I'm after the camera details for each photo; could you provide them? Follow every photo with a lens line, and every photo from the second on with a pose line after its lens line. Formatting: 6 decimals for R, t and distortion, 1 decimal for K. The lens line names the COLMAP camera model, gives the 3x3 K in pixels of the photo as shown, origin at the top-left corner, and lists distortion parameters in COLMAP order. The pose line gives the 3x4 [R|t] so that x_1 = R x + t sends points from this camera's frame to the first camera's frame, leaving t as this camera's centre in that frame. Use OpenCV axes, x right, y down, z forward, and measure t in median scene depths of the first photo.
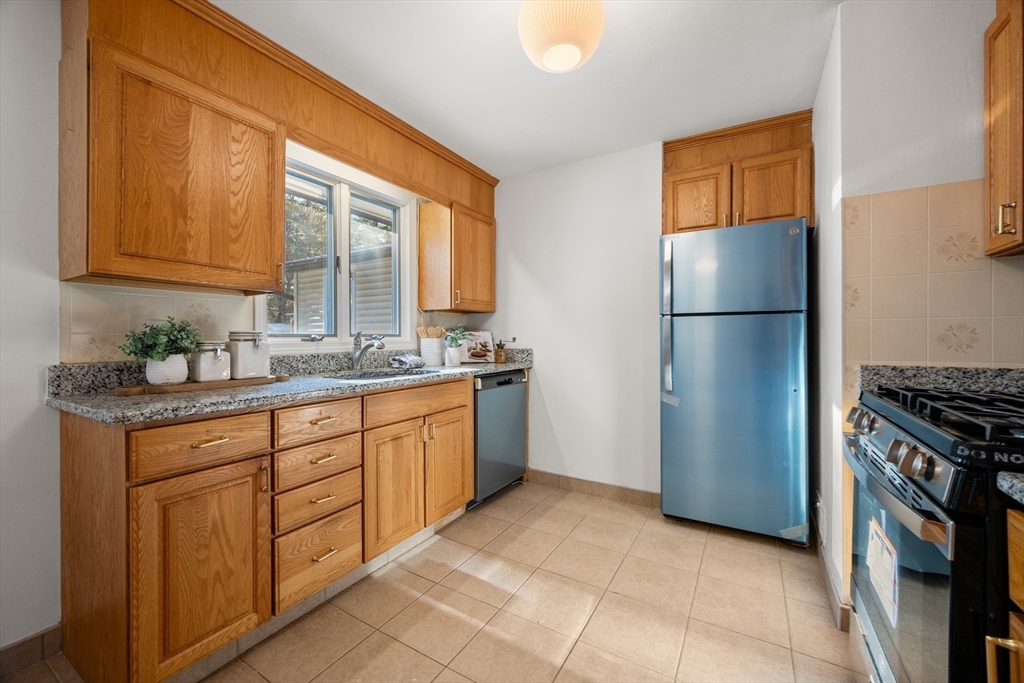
lens RADIAL K [[399.0, 0, 514.1], [0, 399.0, 337.9], [0, 0, 1]] dist [-0.002280, 0.000049]
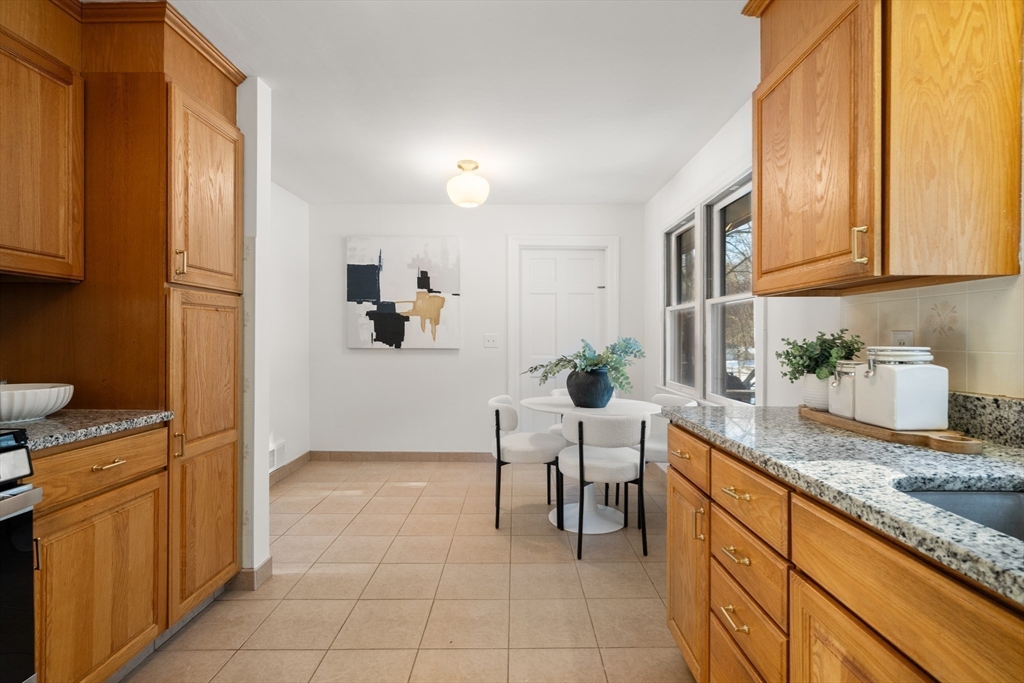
lens RADIAL K [[477.4, 0, 518.2], [0, 477.4, 340.7], [0, 0, 1]] dist [0.001386, -0.000309]
pose [[-0.857557, 0.003985, -0.514373, 0.129243], [0.000943, 0.999980, 0.006175, -0.022936], [0.514388, 0.004810, -0.857544, 0.987463]]
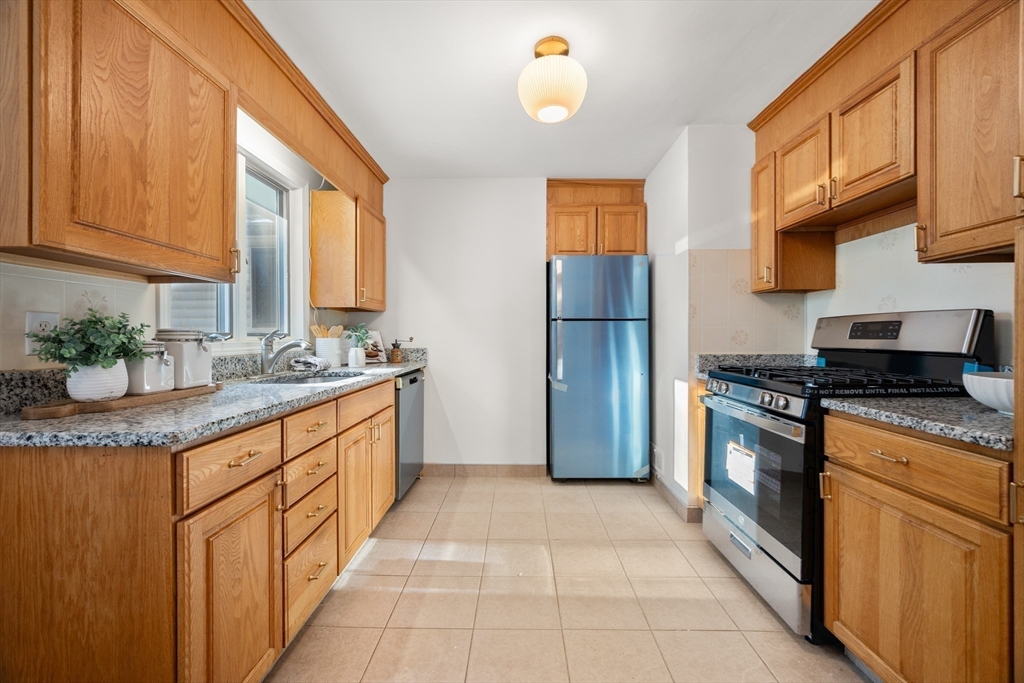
lens RADIAL K [[399.0, 0, 512.3], [0, 399.0, 340.0], [0, 0, 1]] dist [-0.002280, 0.000049]
pose [[0.868145, -0.002151, 0.496307, -0.366735], [-0.000909, 0.999982, 0.005925, -0.000147], [-0.496310, -0.005595, 0.868127, -0.018149]]
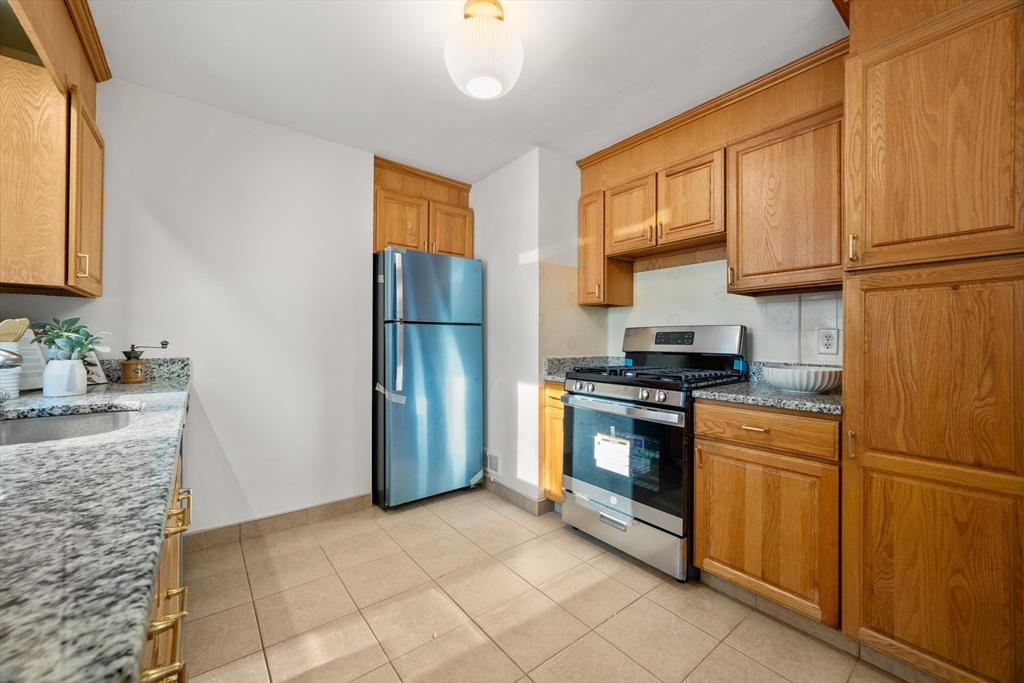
lens RADIAL K [[399.0, 0, 513.8], [0, 399.0, 340.0], [0, 0, 1]] dist [-0.002280, 0.000049]
pose [[0.357937, 0.007368, 0.933717, -0.519695], [-0.004725, 0.999970, -0.006080, -0.001547], [-0.933734, -0.002236, 0.357961, 0.315099]]
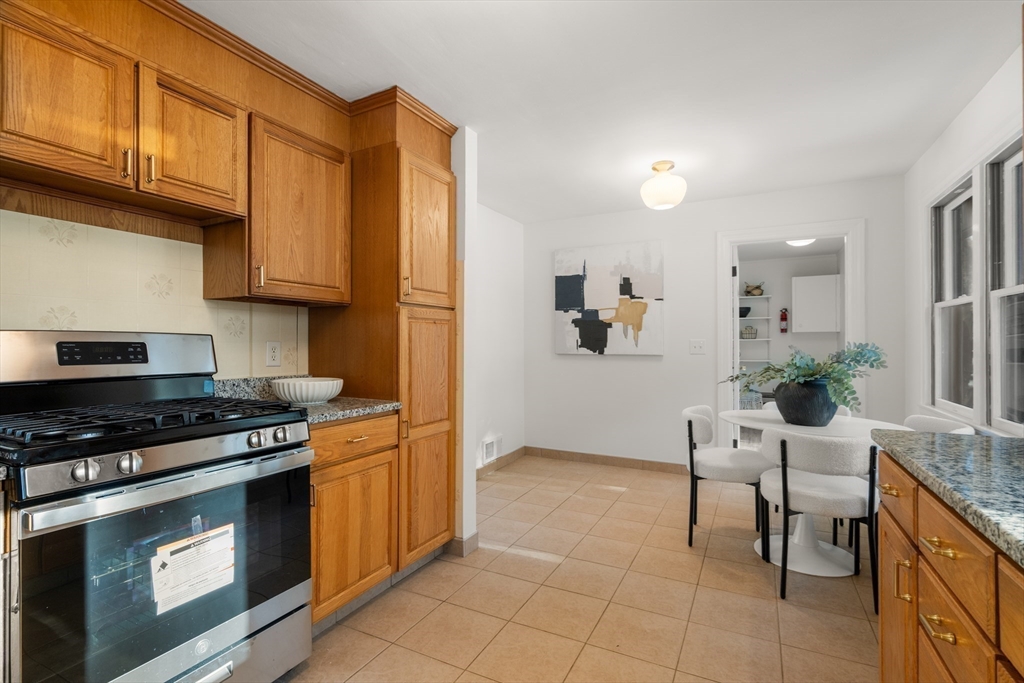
lens RADIAL K [[477.4, 0, 512.0], [0, 477.4, 344.0], [0, 0, 1]] dist [0.001386, -0.000309]
pose [[-0.998341, 0.005081, -0.057359, 0.041354], [0.005138, 0.999986, -0.000852, -0.023925], [0.057354, -0.001145, -0.998353, 1.039956]]
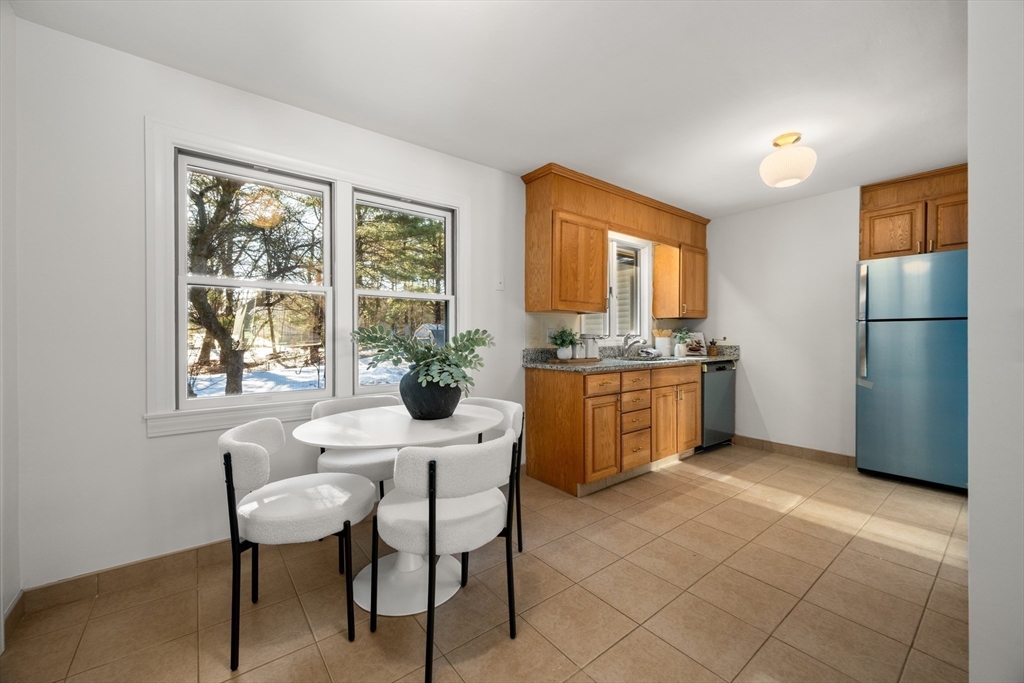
lens RADIAL K [[399.0, 0, 516.7], [0, 399.0, 340.7], [0, 0, 1]] dist [-0.002280, 0.000049]
pose [[0.932925, 0.004416, -0.360045, -0.223794], [-0.000717, 0.999946, 0.010407, -0.002616], [0.360071, -0.009451, 0.932877, -0.682871]]
